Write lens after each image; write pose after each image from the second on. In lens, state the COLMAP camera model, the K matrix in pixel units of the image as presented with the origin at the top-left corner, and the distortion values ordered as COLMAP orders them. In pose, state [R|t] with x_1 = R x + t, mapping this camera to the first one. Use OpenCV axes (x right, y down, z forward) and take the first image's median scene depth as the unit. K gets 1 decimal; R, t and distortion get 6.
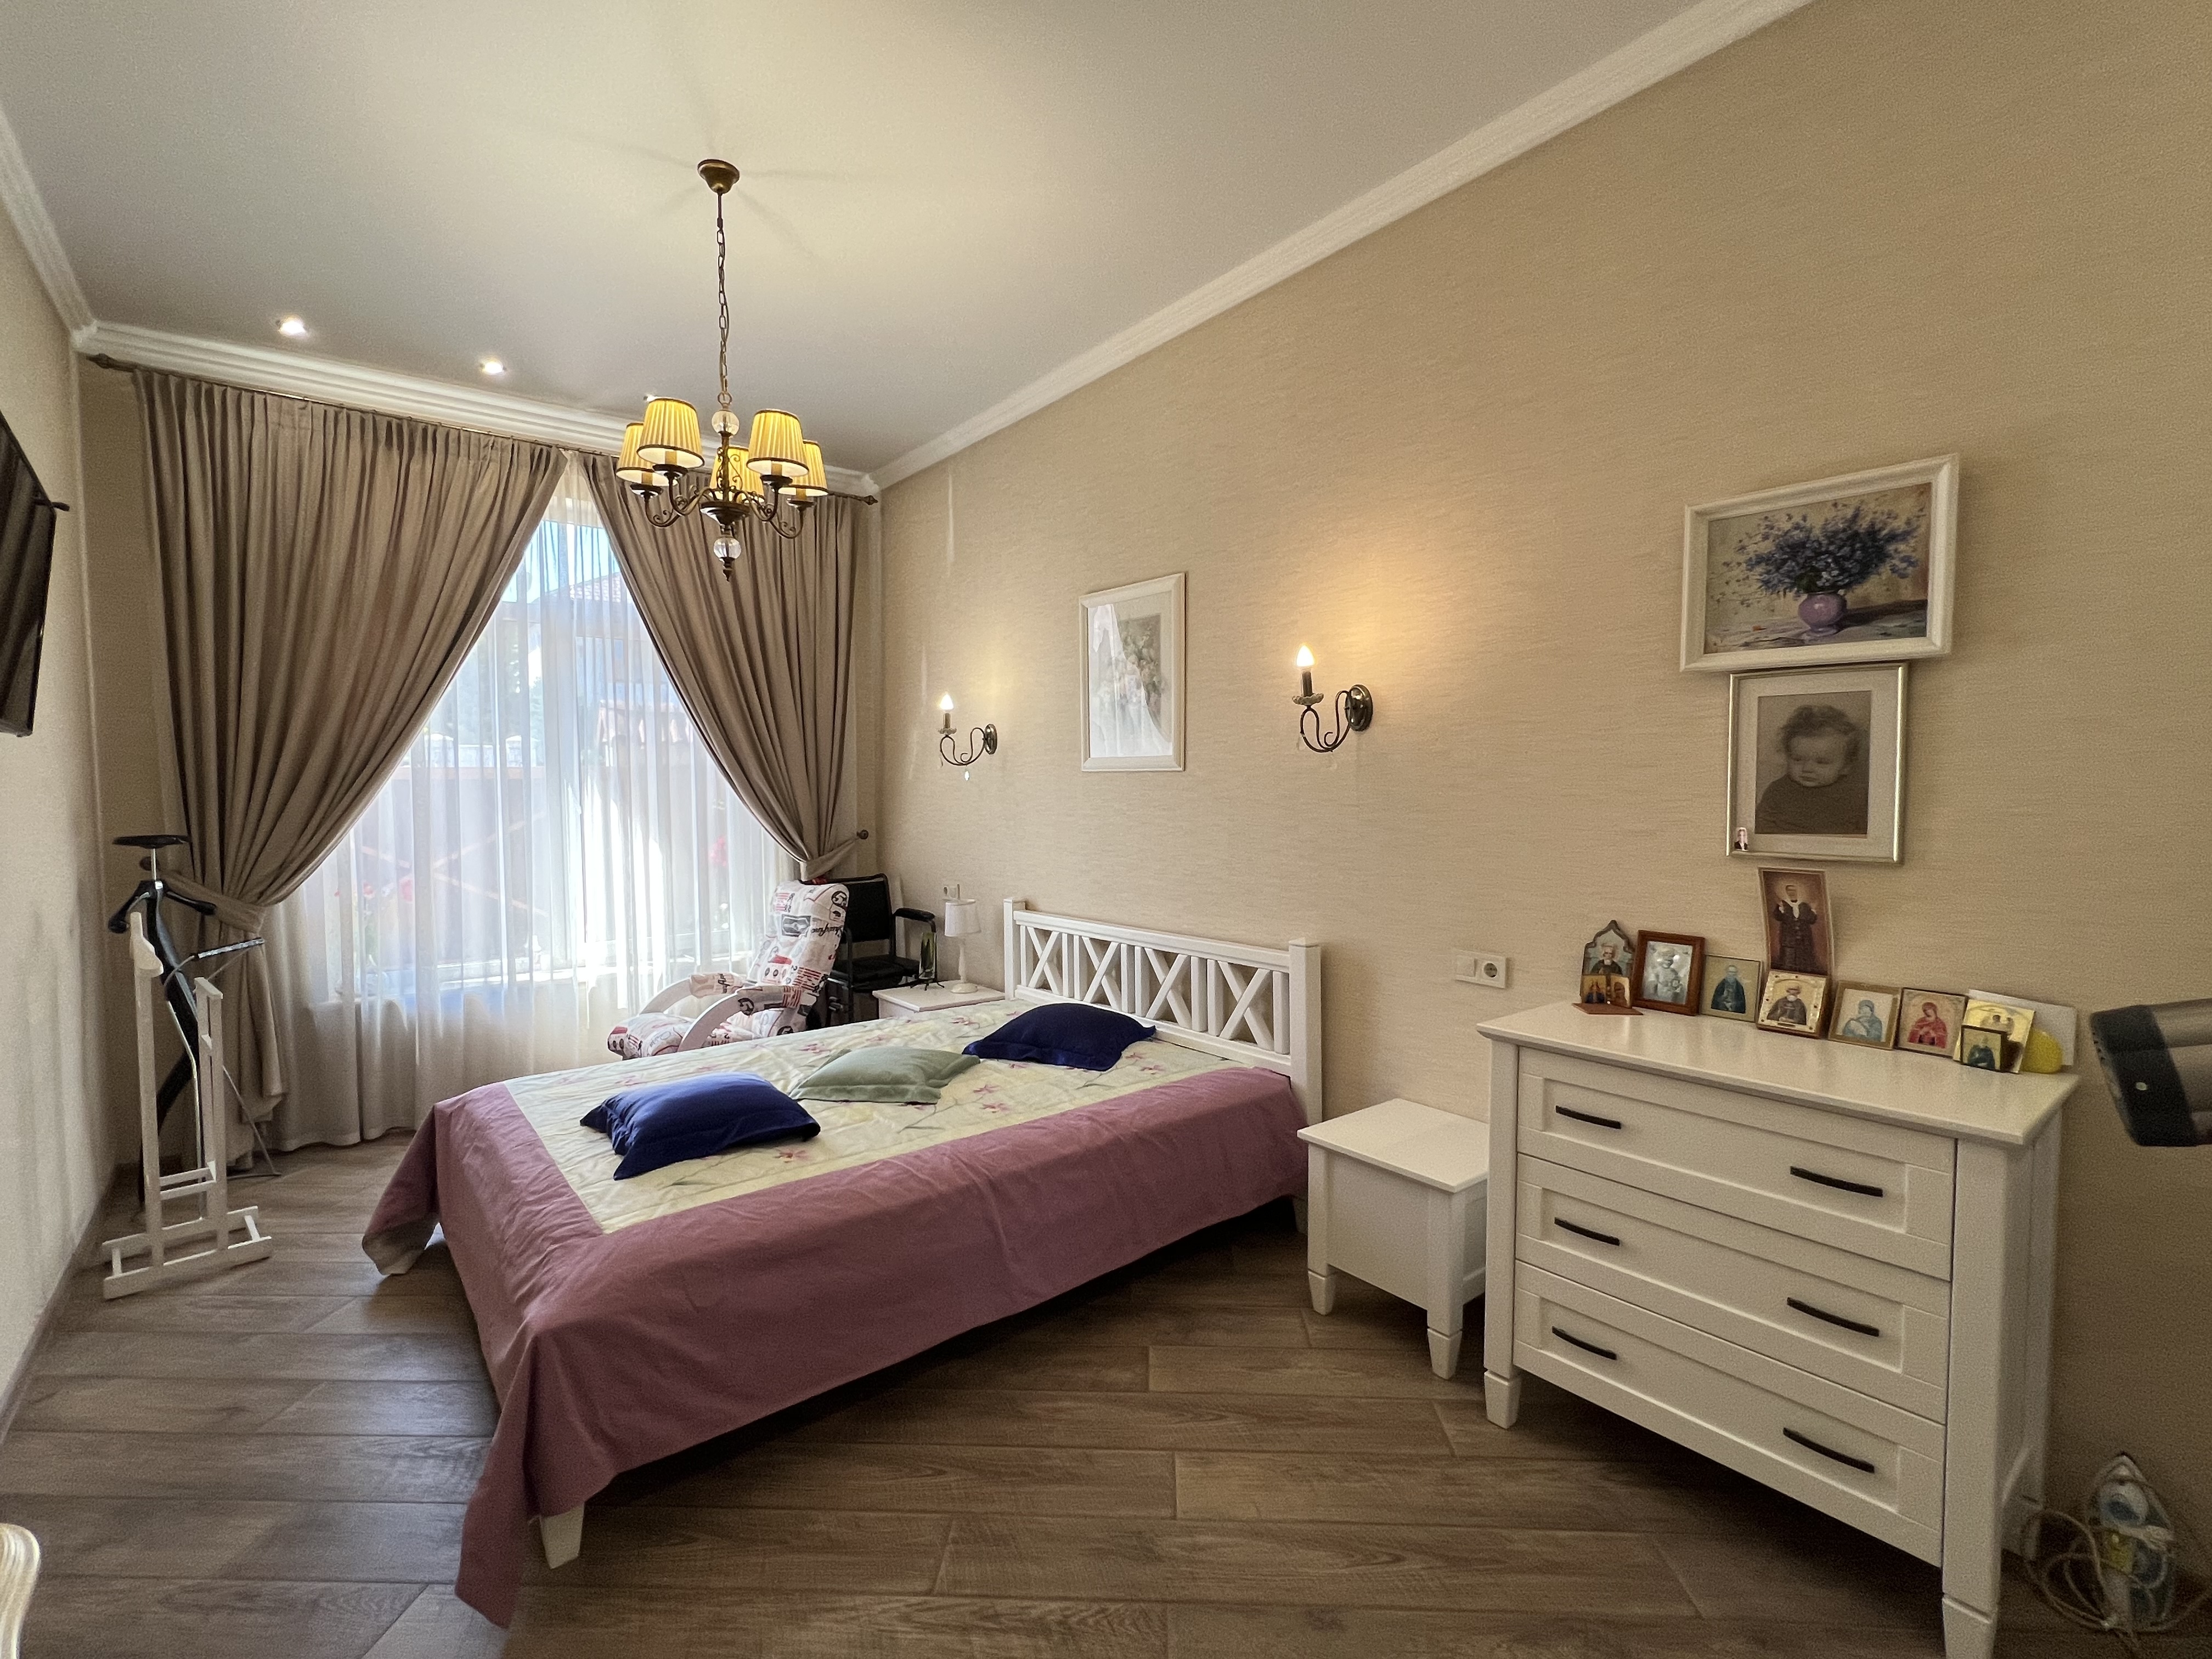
lens RADIAL K [[982.1, 0, 1109.3], [0, 982.1, 836.1], [0, 0, 1]] dist [-0.000611, -0.000138]
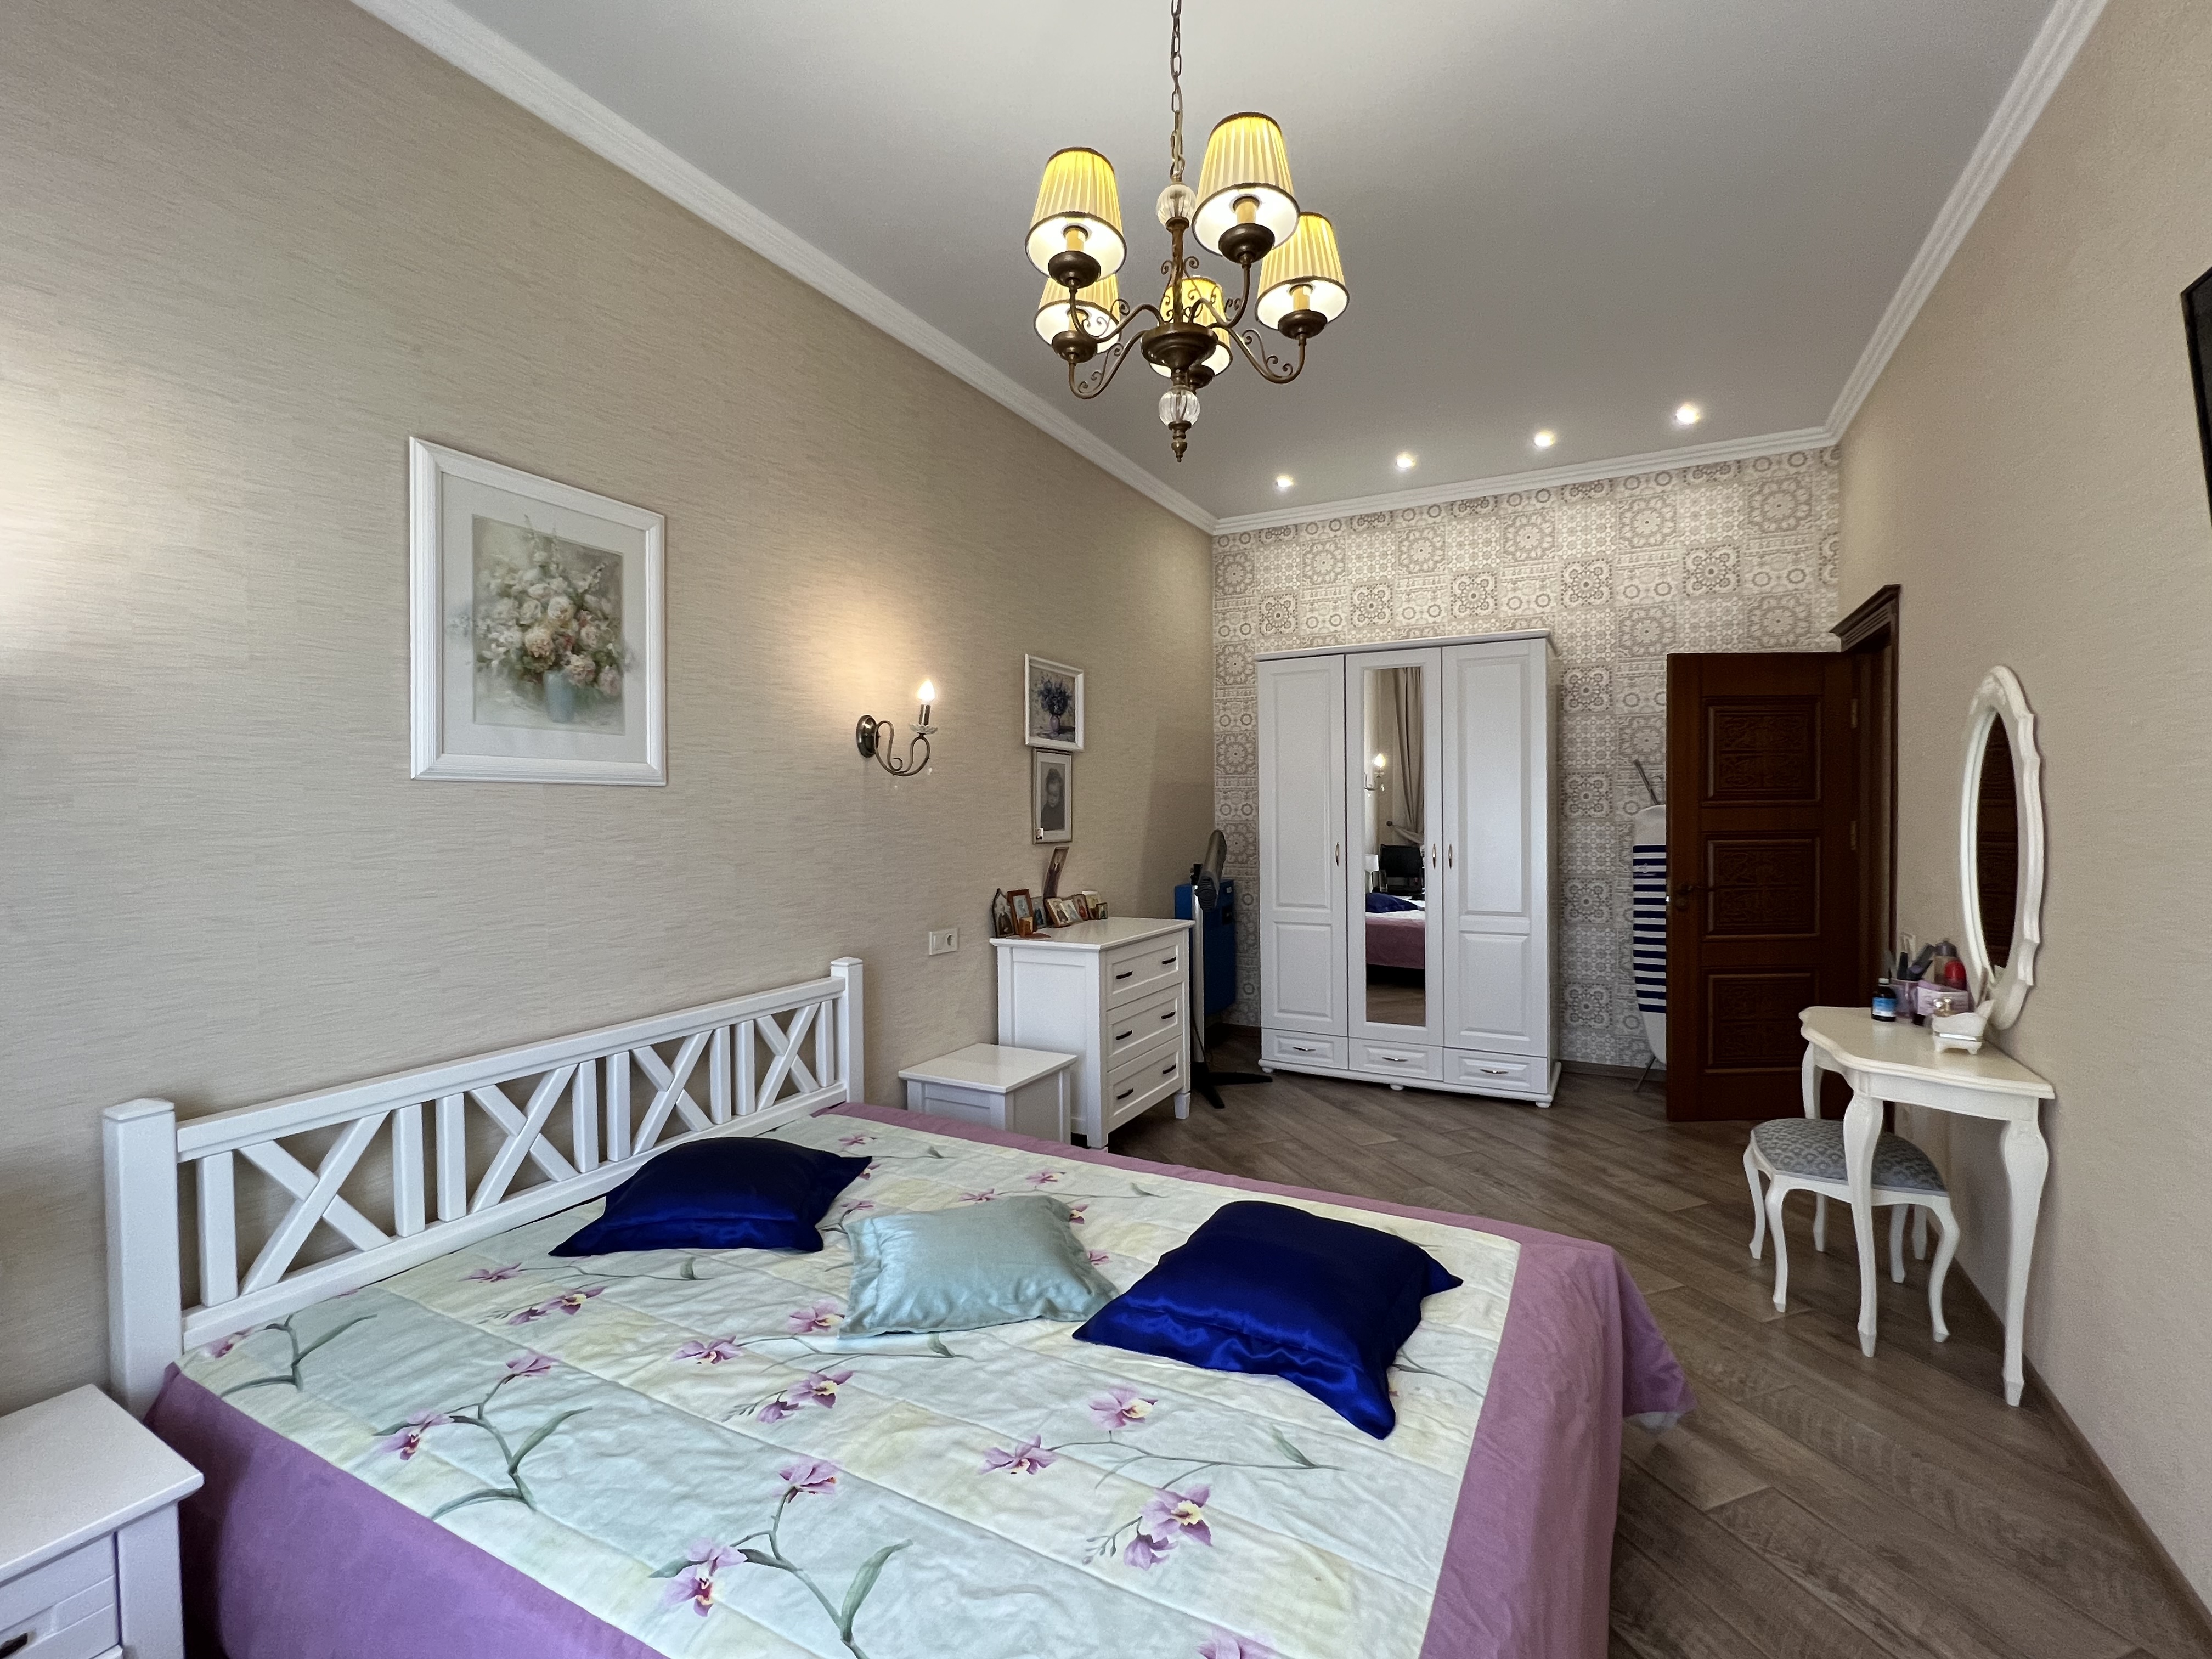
lens RADIAL K [[982.1, 0, 1110.2], [0, 982.1, 819.2], [0, 0, 1]] dist [-0.000611, -0.000138]
pose [[-0.389190, -0.006361, 0.921135, -0.957790], [0.051918, 0.998235, 0.028830, -0.060592], [-0.919693, 0.059044, -0.388173, 1.304377]]
